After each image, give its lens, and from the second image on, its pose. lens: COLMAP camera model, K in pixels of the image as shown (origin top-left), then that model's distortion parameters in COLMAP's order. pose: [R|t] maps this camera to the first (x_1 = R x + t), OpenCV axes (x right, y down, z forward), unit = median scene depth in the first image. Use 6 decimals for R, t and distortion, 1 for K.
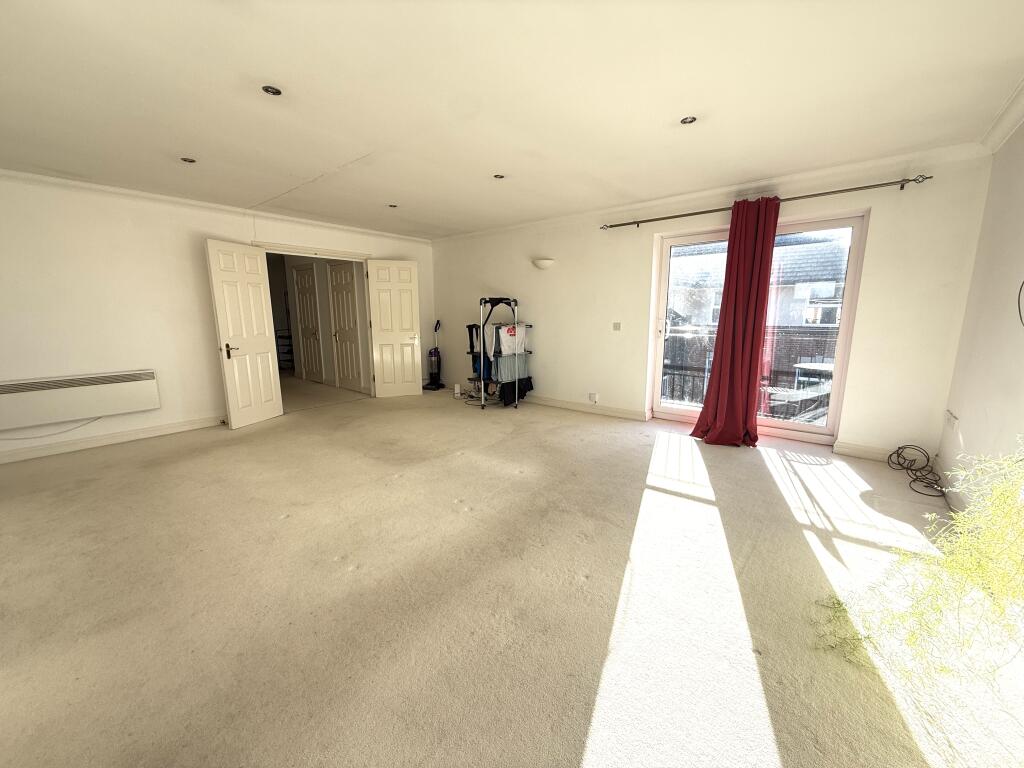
lens RADIAL K [[406.6, 0, 511.2], [0, 406.6, 382.9], [0, 0, 1]] dist [0.000871, -0.000174]
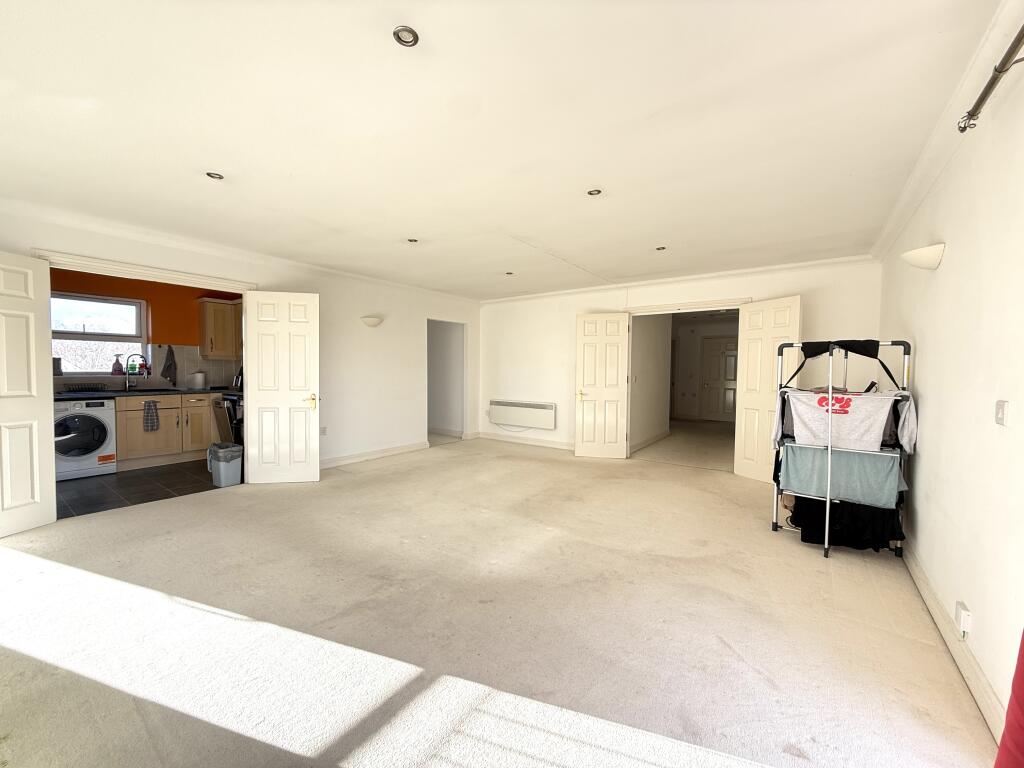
lens RADIAL K [[406.6, 0, 510.9], [0, 406.6, 385.1], [0, 0, 1]] dist [0.000871, -0.000174]
pose [[0.072494, 0.046893, -0.996266, 0.663346], [-0.178311, 0.983410, 0.033314, -0.129587], [0.981300, 0.175230, 0.079653, 0.750090]]
